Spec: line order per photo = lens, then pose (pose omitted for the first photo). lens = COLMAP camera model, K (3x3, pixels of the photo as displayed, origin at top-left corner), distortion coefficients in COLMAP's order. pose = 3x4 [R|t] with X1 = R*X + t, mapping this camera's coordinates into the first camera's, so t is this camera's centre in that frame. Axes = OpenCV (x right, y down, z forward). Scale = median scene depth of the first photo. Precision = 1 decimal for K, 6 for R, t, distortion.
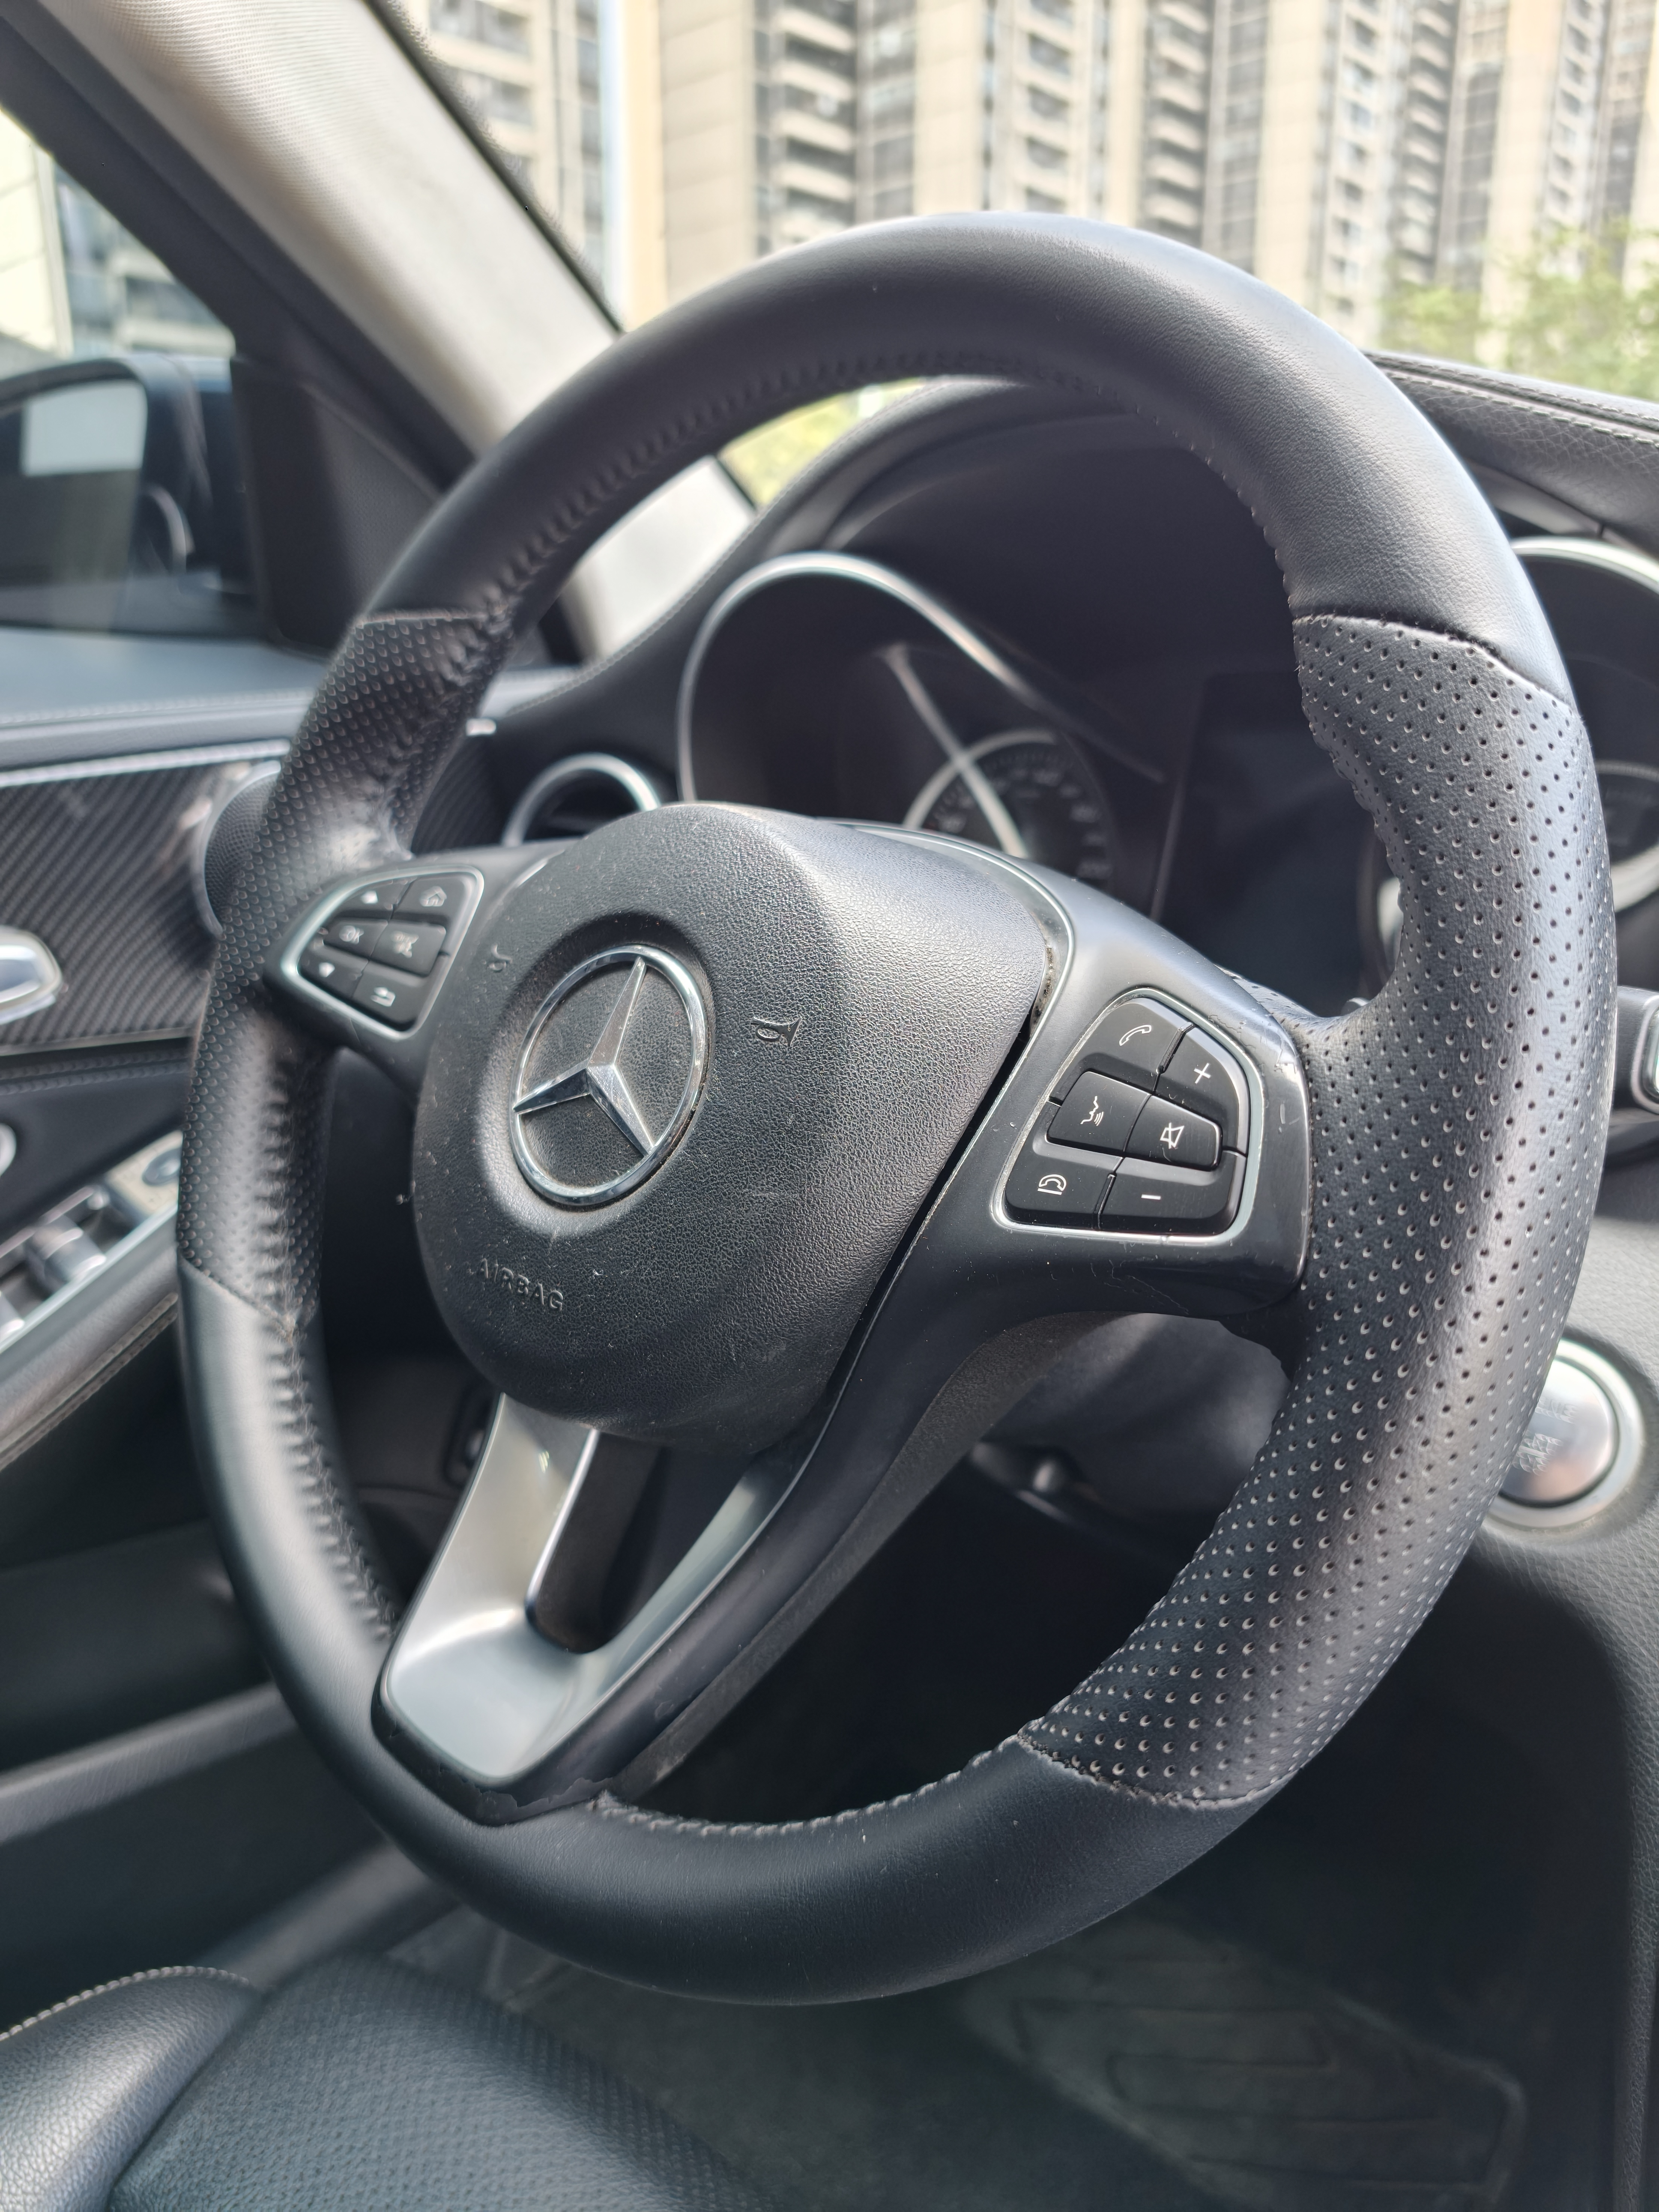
lens RADIAL K [[1539.4, 0, 821.6], [0, 1539.4, 1126.3], [0, 0, 1]] dist [-0.004712, -0.009102]
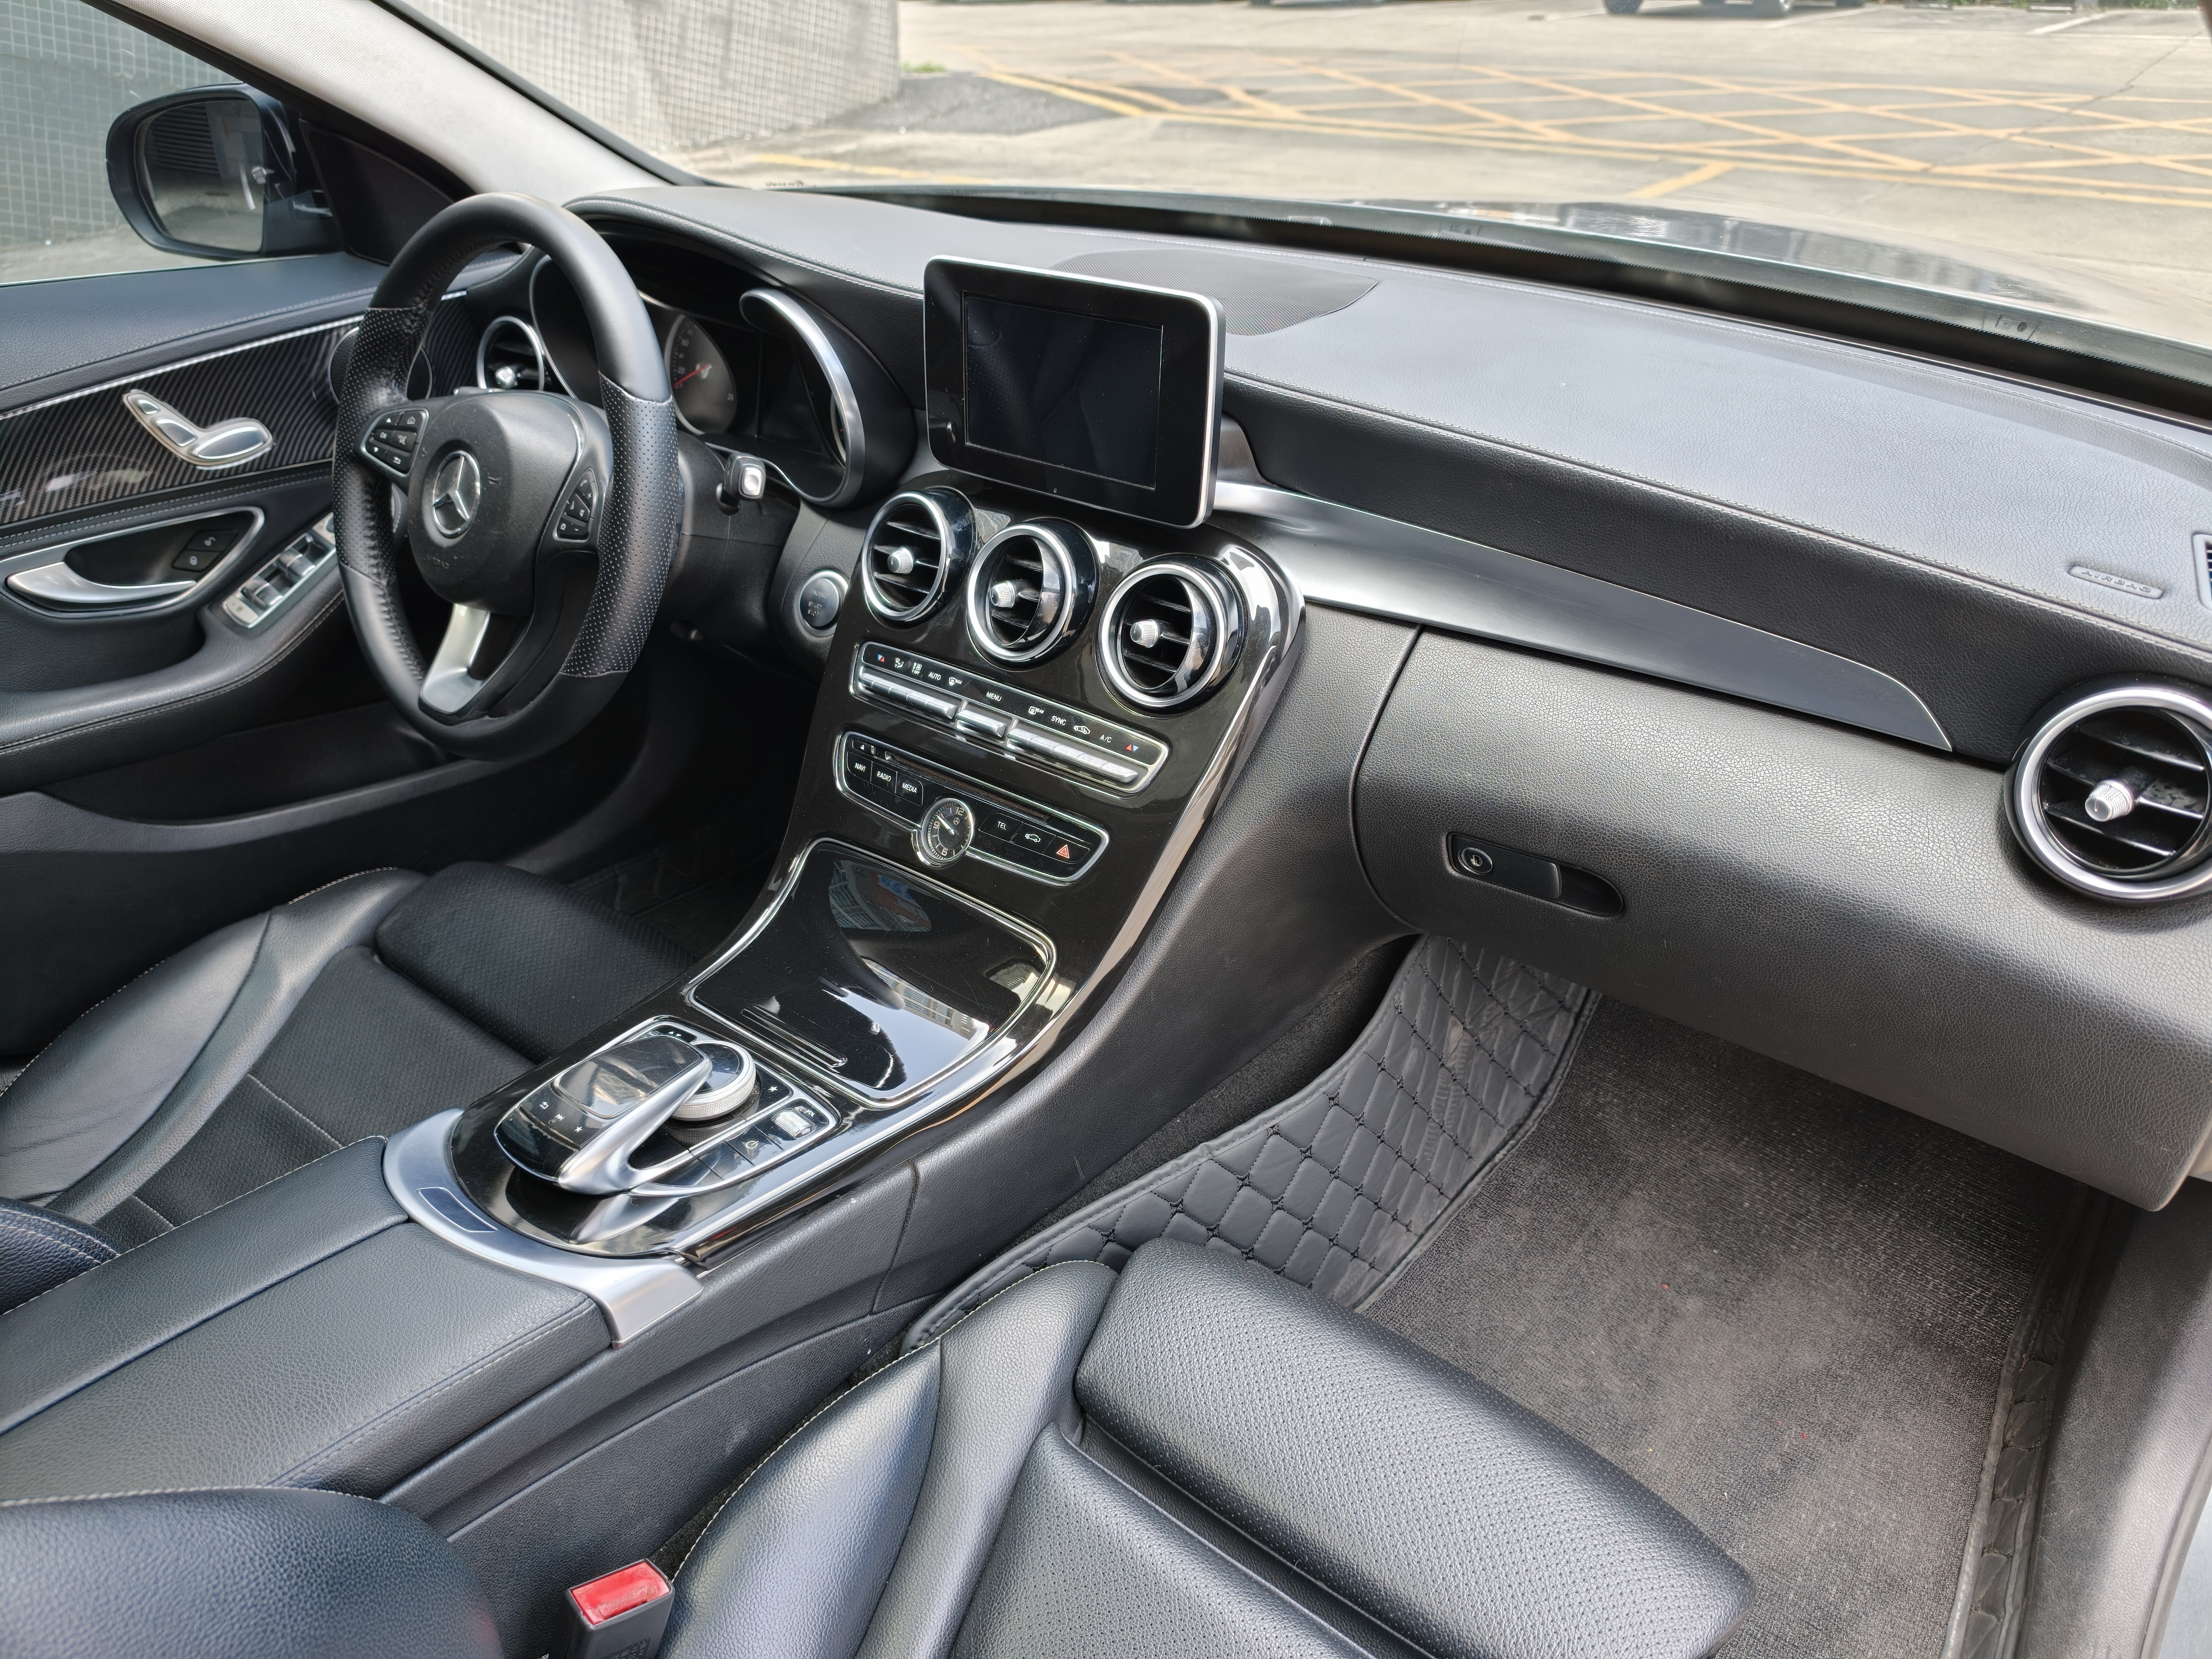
lens RADIAL K [[1539.4, 0, 1157.1], [0, 1539.4, 841.3], [0, 0, 1]] dist [-0.004712, -0.009102]
pose [[0.998317, -0.043640, 0.038185, 0.889272], [0.032256, 0.965150, 0.259703, -0.092154], [-0.048188, -0.258034, 0.964933, -1.792294]]
